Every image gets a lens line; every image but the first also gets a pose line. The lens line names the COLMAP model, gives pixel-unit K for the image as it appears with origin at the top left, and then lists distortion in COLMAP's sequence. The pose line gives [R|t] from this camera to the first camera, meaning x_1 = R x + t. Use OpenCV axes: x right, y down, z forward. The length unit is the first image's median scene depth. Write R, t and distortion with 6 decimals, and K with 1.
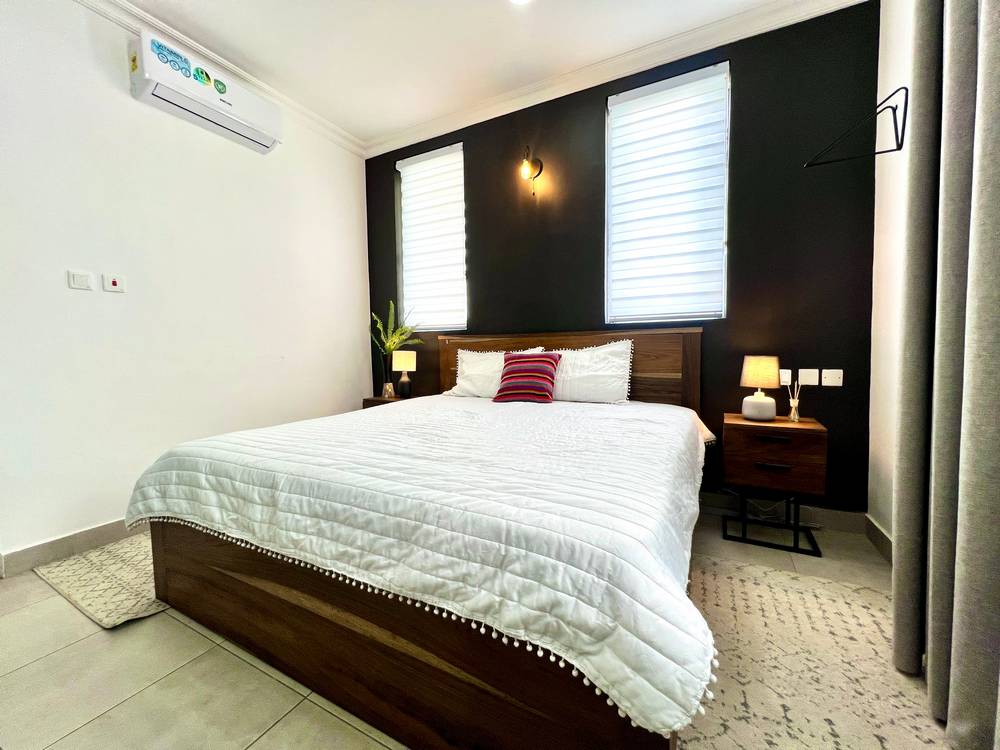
lens RADIAL K [[399.3, 0, 493.6], [0, 399.3, 378.4], [0, 0, 1]] dist [0.002265, 0.000078]
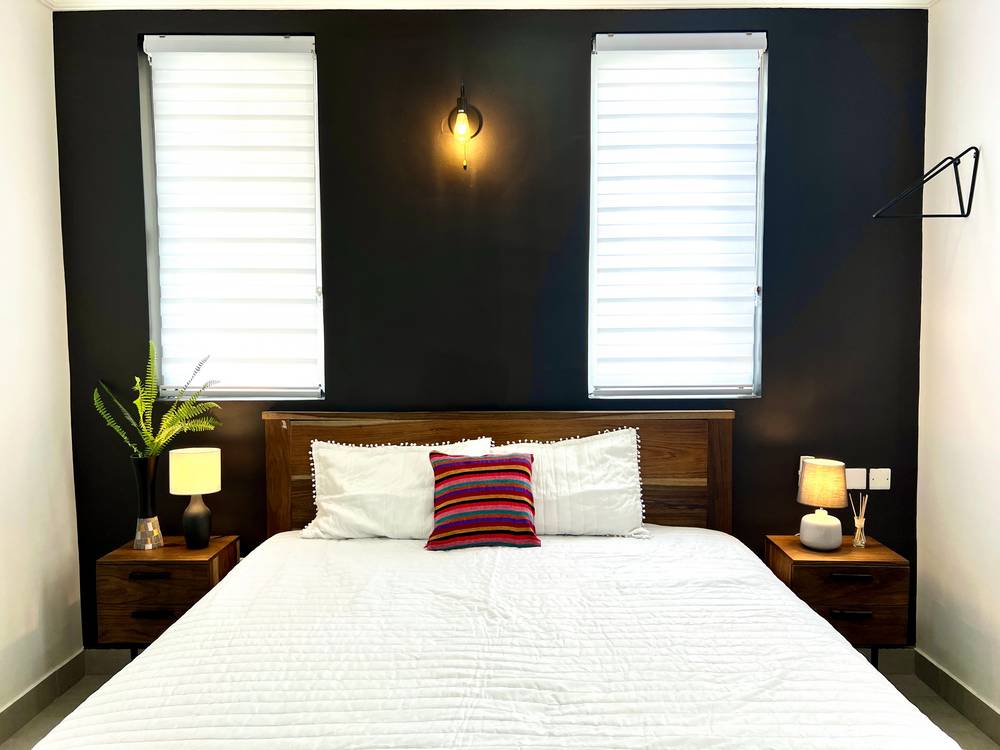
lens RADIAL K [[757.2, 0, 489.4], [0, 757.2, 390.4], [0, 0, 1]] dist [0.055318, -0.052825]
pose [[0.883897, -0.031152, 0.466643, -0.390127], [0.026500, 0.999512, 0.016530, -0.168212], [-0.466930, -0.002245, 0.884291, 0.036186]]
